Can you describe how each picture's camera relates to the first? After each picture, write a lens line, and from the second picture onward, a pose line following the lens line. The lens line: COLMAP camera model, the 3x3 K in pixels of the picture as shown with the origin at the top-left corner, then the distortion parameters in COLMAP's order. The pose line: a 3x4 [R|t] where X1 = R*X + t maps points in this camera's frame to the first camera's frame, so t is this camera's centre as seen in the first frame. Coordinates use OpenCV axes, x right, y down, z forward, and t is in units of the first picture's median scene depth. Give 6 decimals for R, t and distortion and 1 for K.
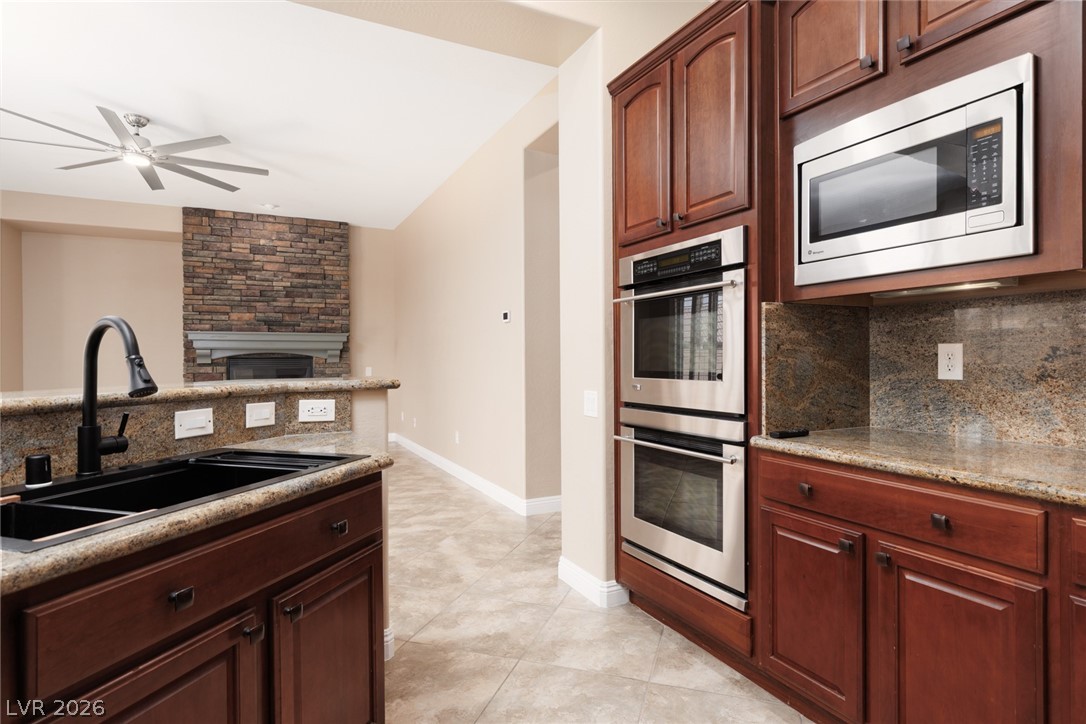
lens RADIAL K [[577.4, 0, 546.2], [0, 577.4, 360.4], [0, 0, 1]] dist [0.001186, -0.002136]
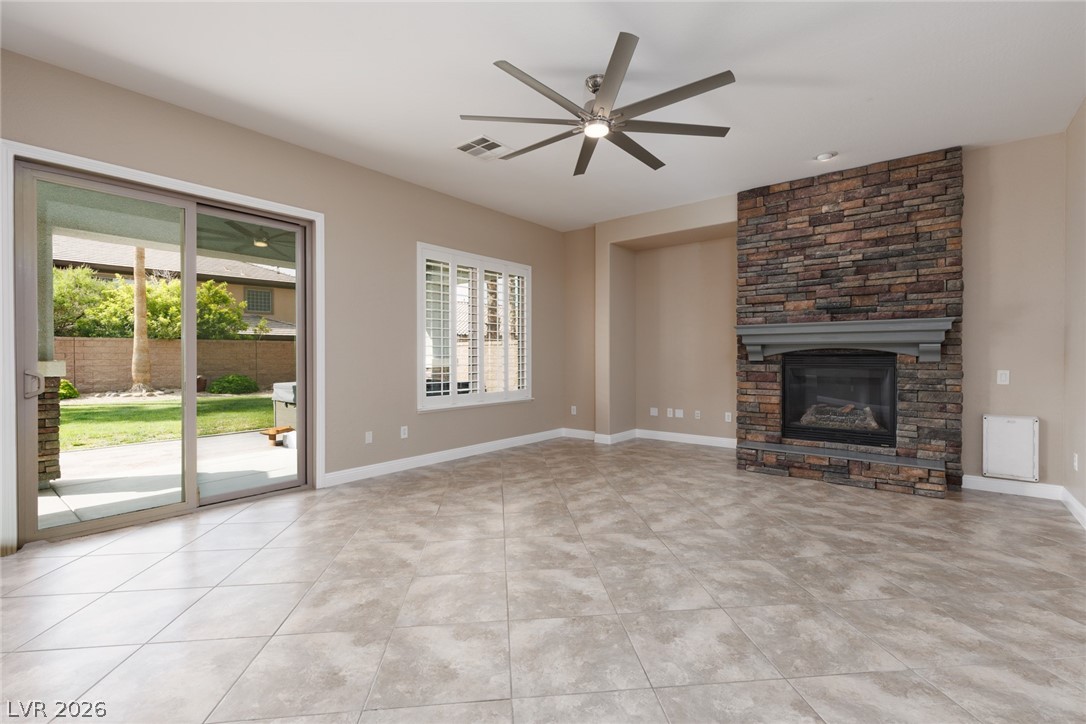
lens RADIAL K [[485.2, 0, 546.3], [0, 485.2, 359.1], [0, 0, 1]] dist [0.002637, 0.000314]
pose [[0.409508, 0.010153, -0.912250, -0.036572], [-0.004953, 0.999948, 0.008906, -0.002392], [0.912293, 0.000871, 0.409537, 0.379909]]
